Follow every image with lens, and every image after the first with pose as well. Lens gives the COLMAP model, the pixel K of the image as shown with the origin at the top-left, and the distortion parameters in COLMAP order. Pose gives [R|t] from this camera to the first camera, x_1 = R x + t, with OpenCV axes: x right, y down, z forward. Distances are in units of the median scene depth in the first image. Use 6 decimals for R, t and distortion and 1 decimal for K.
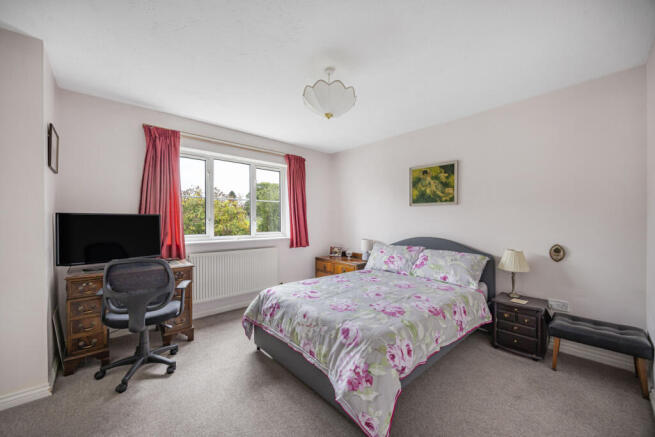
lens RADIAL K [[253.6, 0, 328.1], [0, 253.6, 221.6], [0, 0, 1]] dist [0.011664, 0.000389]
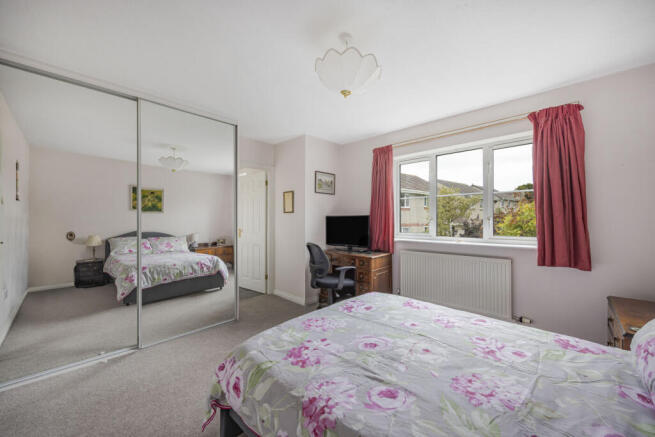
lens RADIAL K [[253.6, 0, 328.1], [0, 253.6, 217.5], [0, 0, 1]] dist [0.011664, 0.000389]
pose [[0.064015, -0.008300, -0.997914, 0.761586], [-0.002771, 0.999960, -0.008495, -0.005694], [0.997945, 0.003309, 0.063990, 0.831527]]
